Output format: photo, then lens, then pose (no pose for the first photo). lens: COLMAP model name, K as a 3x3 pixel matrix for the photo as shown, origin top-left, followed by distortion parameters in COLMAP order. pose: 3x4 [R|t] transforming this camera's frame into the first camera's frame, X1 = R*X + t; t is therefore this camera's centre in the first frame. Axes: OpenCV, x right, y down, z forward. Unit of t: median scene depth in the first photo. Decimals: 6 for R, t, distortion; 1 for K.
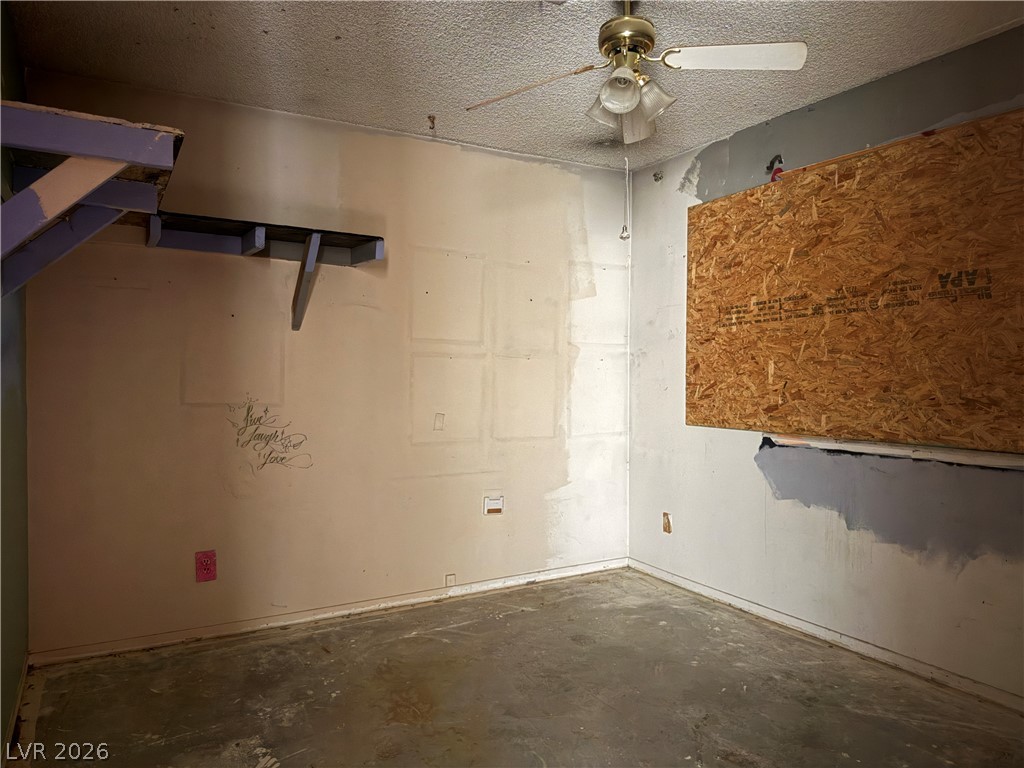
lens RADIAL K [[727.2, 0, 512.0], [0, 727.2, 384.0], [0, 0, 1]] dist [0.073038, -0.113664]
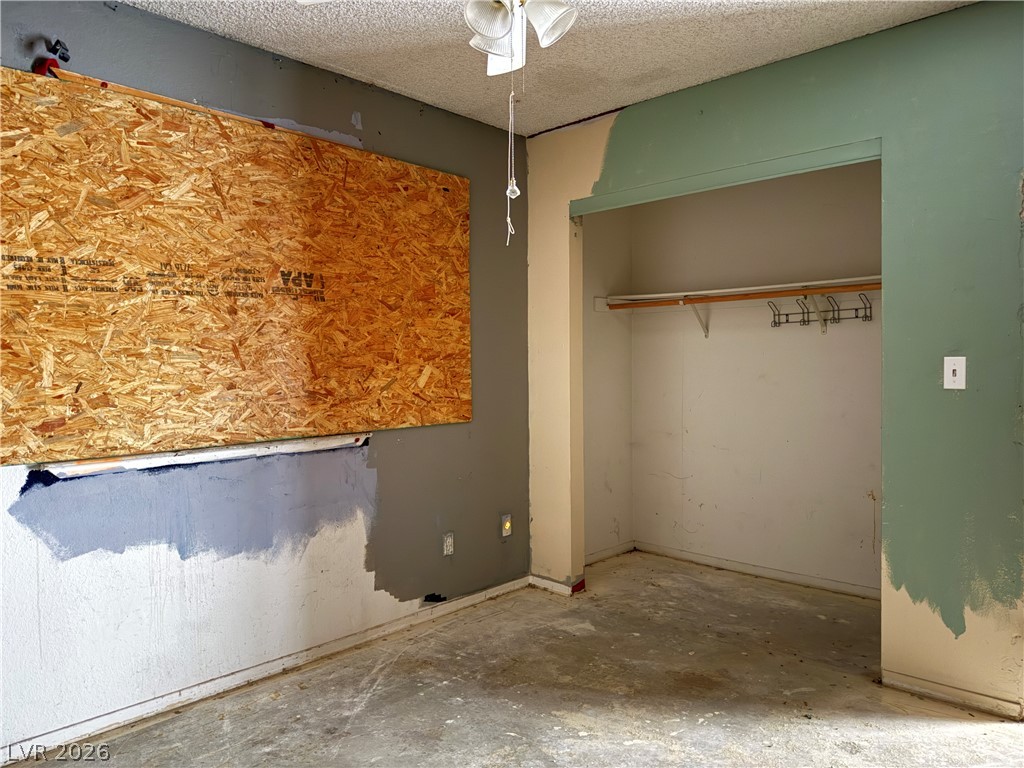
lens RADIAL K [[727.2, 0, 512.0], [0, 727.2, 384.0], [0, 0, 1]] dist [0.073038, -0.113664]
pose [[-0.298423, -0.022514, 0.954168, -0.433859], [0.025241, 0.999186, 0.031470, -0.014591], [-0.954100, 0.033476, -0.297612, 0.894271]]
